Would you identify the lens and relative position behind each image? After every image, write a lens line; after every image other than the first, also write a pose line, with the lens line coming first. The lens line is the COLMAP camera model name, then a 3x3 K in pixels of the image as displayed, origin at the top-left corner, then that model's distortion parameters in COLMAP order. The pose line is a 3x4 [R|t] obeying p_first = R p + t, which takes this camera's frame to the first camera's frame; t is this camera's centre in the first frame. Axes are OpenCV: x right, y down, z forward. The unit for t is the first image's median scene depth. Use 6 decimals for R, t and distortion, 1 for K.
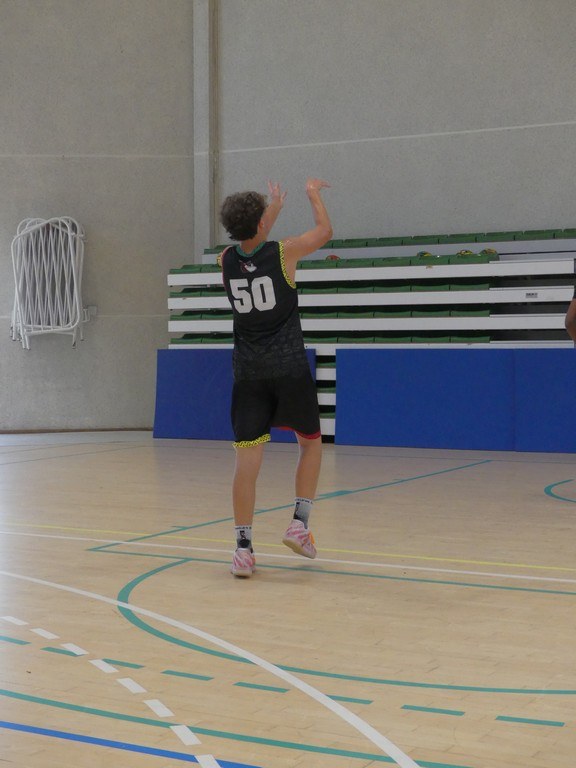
lens RADIAL K [[1348.8, 0, 304.9], [0, 1348.8, 372.2], [0, 0, 1]] dist [-0.040897, -0.043472]
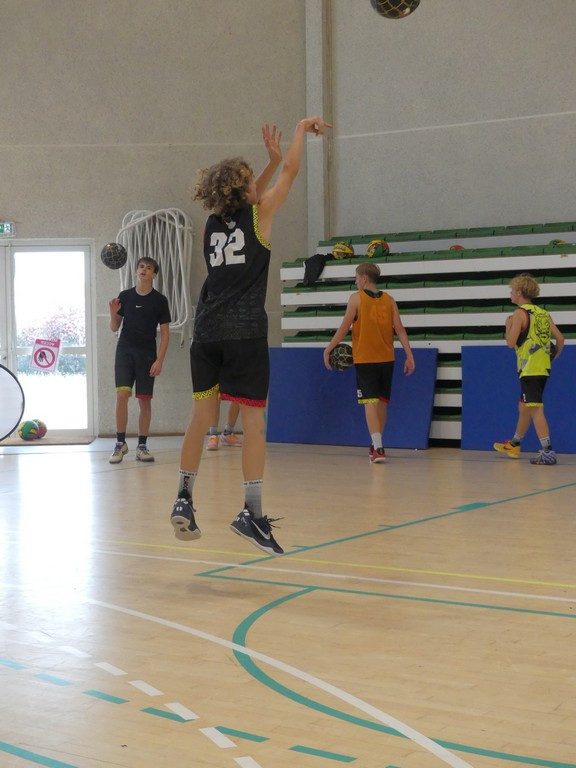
lens RADIAL K [[1410.9, 0, 288.0], [0, 1410.9, 384.0], [0, 0, 1]] dist [-0.034620, 0.236656]
pose [[0.995436, -0.004226, -0.095333, -0.003537], [0.005039, 0.999953, 0.008297, 0.000218], [0.095293, -0.008740, 0.995411, 0.022440]]
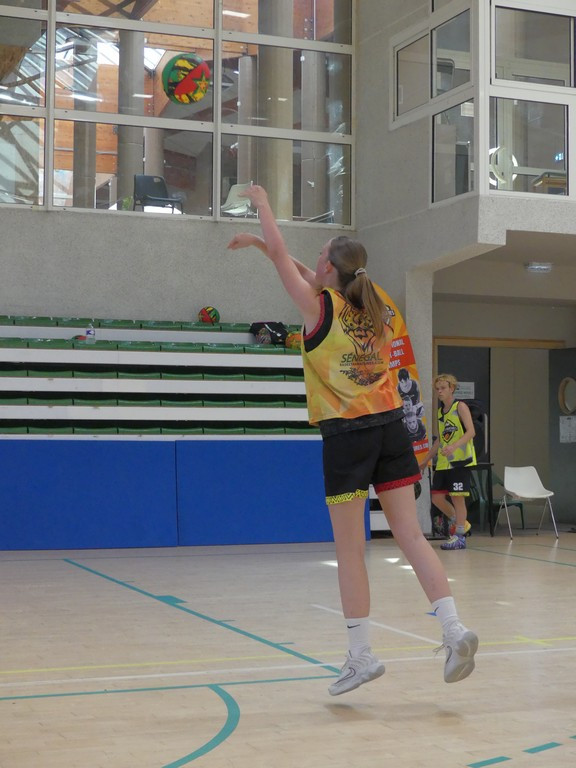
lens RADIAL K [[1348.8, 0, 304.9], [0, 1348.8, 372.2], [0, 0, 1]] dist [-0.040897, -0.043472]
pose [[0.621876, 0.042025, 0.781988, -0.476740], [0.012152, 0.997921, -0.063293, -0.003496], [-0.783022, 0.048863, 0.620072, 0.280404]]
